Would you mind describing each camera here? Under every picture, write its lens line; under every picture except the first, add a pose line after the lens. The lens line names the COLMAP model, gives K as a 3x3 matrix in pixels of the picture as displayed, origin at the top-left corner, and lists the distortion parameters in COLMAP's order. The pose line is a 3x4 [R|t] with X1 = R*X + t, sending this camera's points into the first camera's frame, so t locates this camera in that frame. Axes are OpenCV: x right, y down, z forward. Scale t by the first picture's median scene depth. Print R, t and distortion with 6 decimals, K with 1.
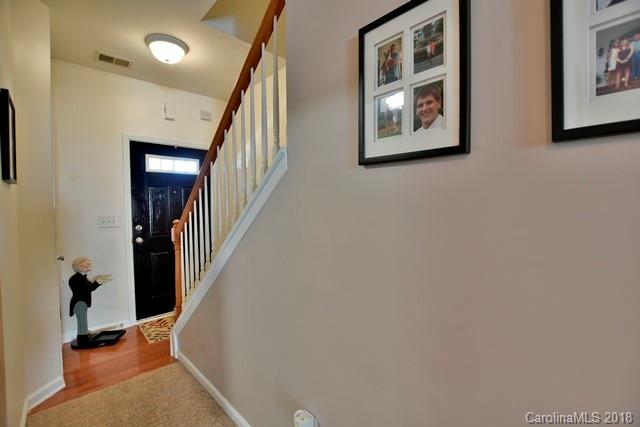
lens RADIAL K [[274.1, 0, 320.0], [0, 274.1, 213.5], [0, 0, 1]] dist [-0.028578, -0.000396]
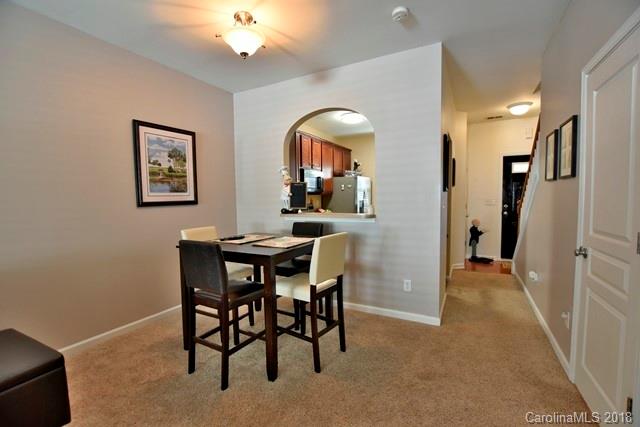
lens RADIAL K [[288.8, 0, 320.0], [0, 288.8, 213.5], [0, 0, 1]] dist [-0.016439, 0.000015]
pose [[0.302713, 0.060463, -0.951162, 0.799184], [-0.028025, 0.998119, 0.054528, 0.037739], [0.952670, 0.010150, 0.303838, -0.768396]]
